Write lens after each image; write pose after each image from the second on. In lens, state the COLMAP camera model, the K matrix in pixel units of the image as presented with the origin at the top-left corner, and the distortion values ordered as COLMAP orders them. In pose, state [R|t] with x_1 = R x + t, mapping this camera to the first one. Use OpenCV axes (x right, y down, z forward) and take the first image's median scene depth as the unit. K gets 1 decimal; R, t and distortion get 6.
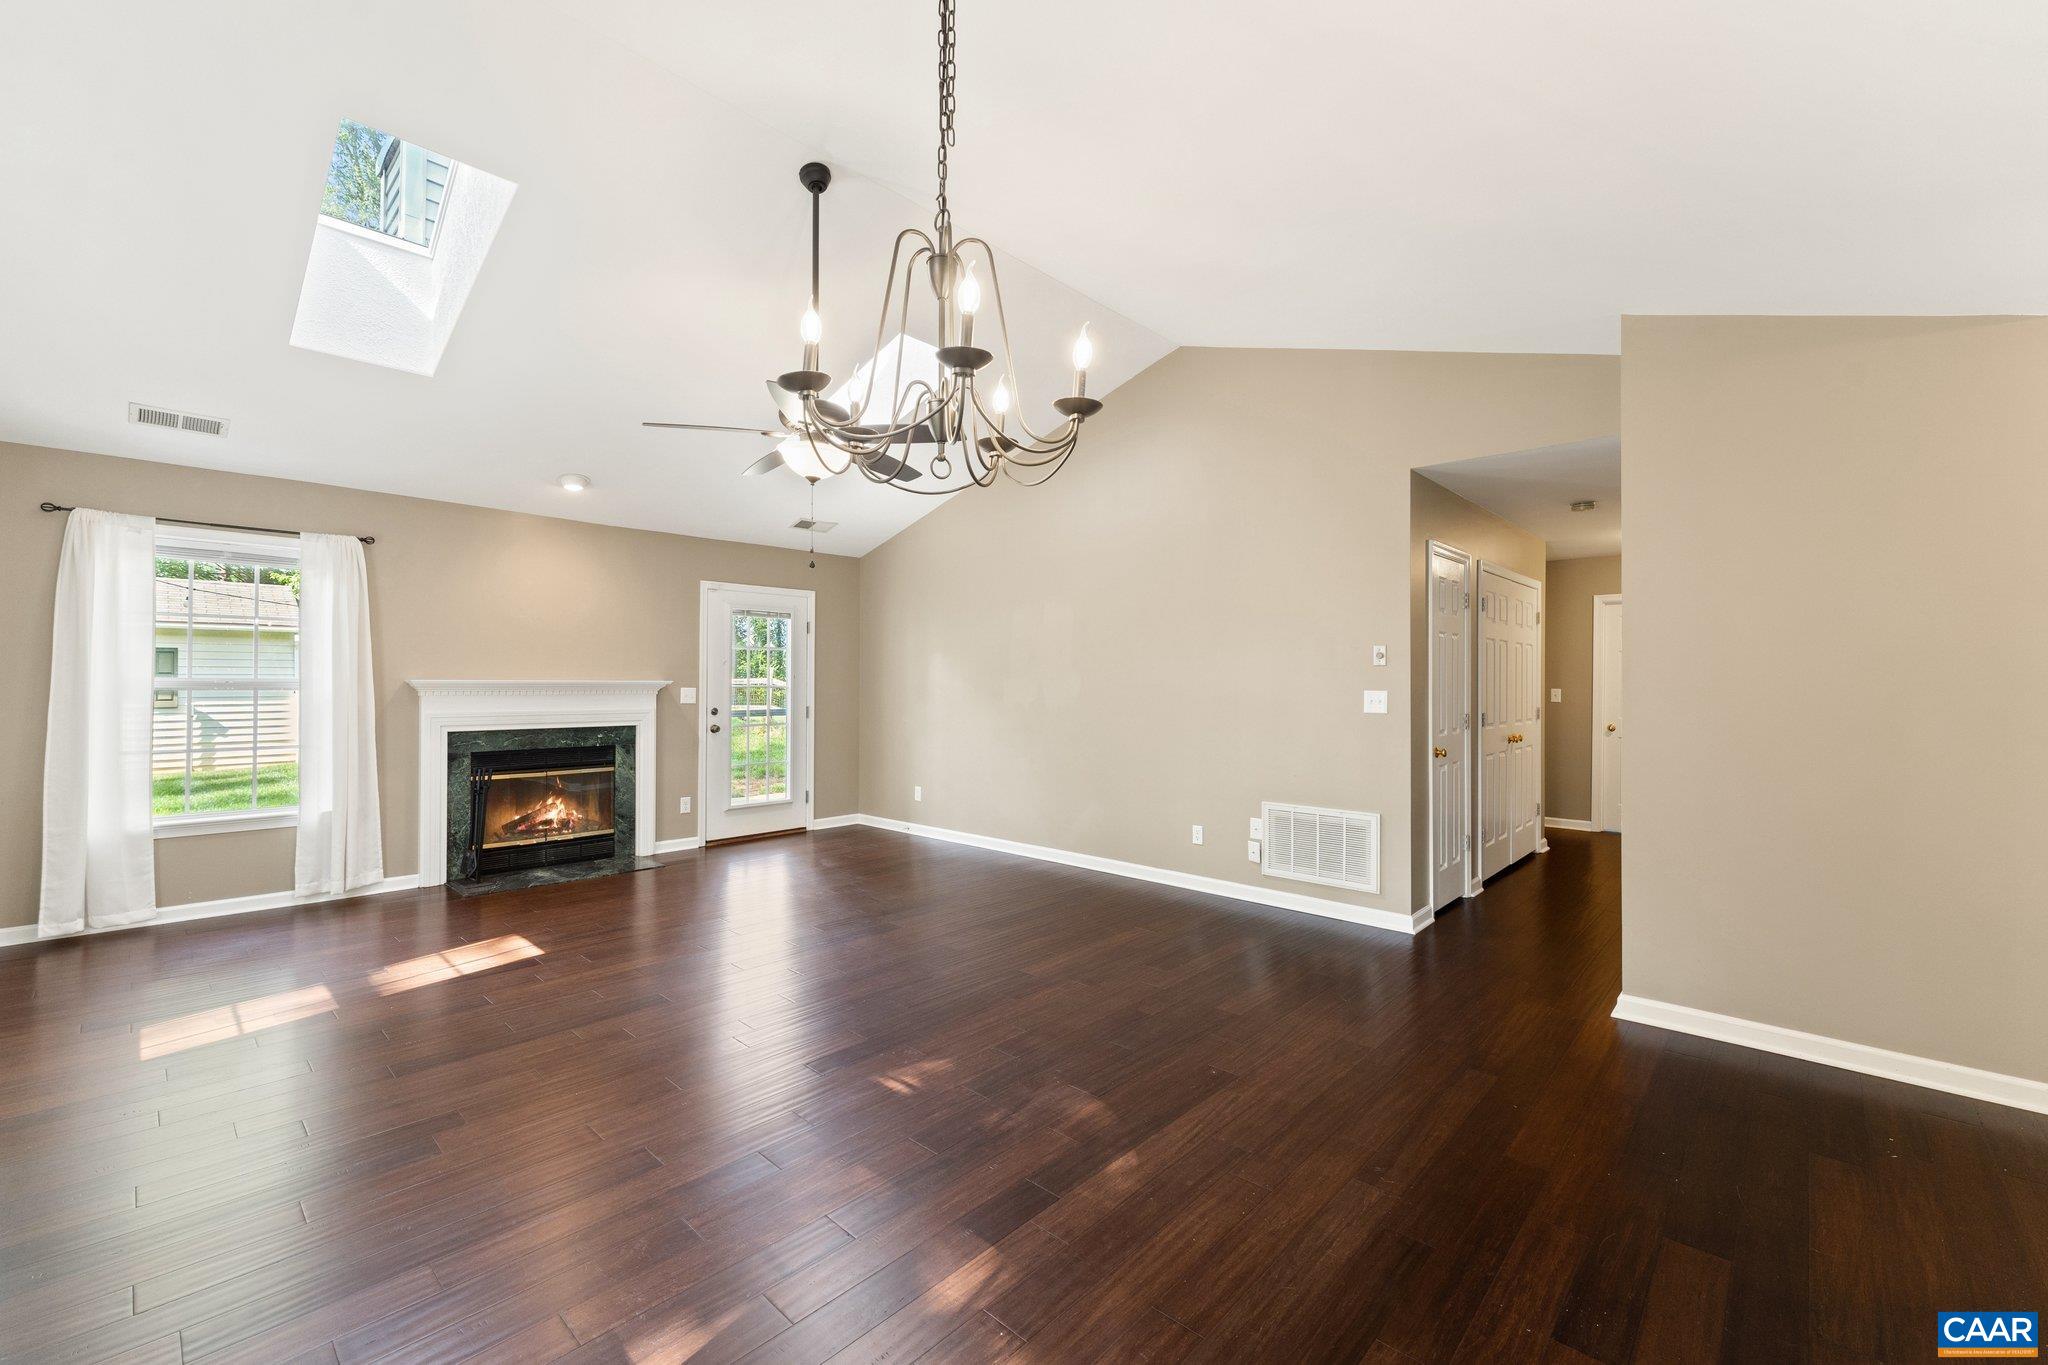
lens RADIAL K [[819.5, 0, 1012.6], [0, 819.5, 659.9], [0, 0, 1]] dist [-0.000778, 0.000020]
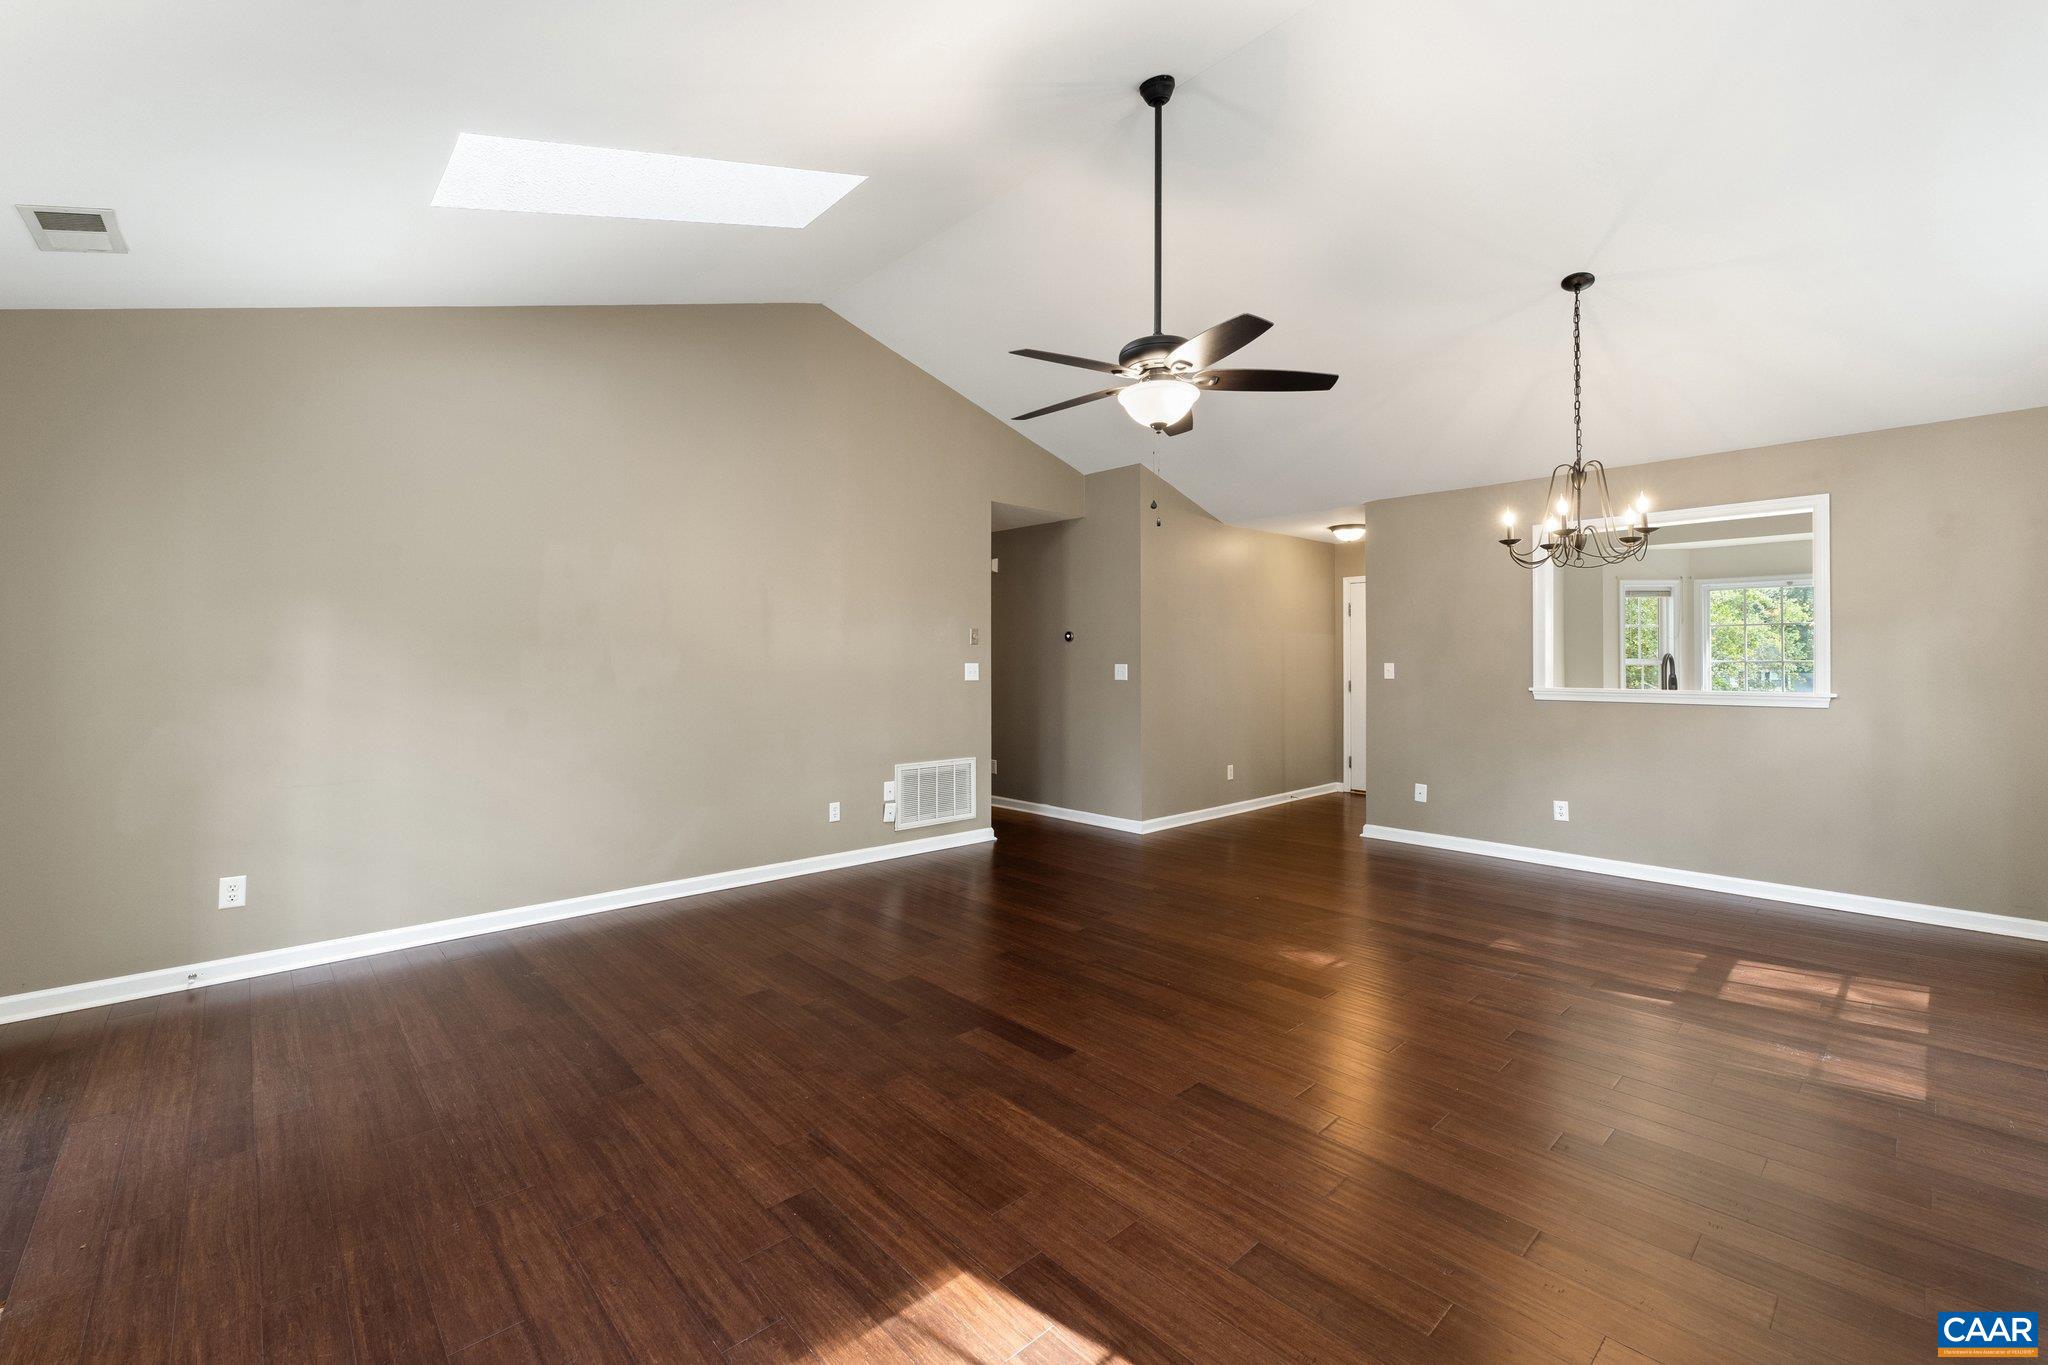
lens RADIAL K [[844.6, 0, 1017.8], [0, 844.6, 641.6], [0, 0, 1]] dist [-0.000202, 0.000013]
pose [[0.082816, 0.016904, 0.996421, -0.864651], [-0.031062, 0.999414, -0.014373, 0.019832], [-0.996081, -0.029761, 0.083293, 0.793750]]
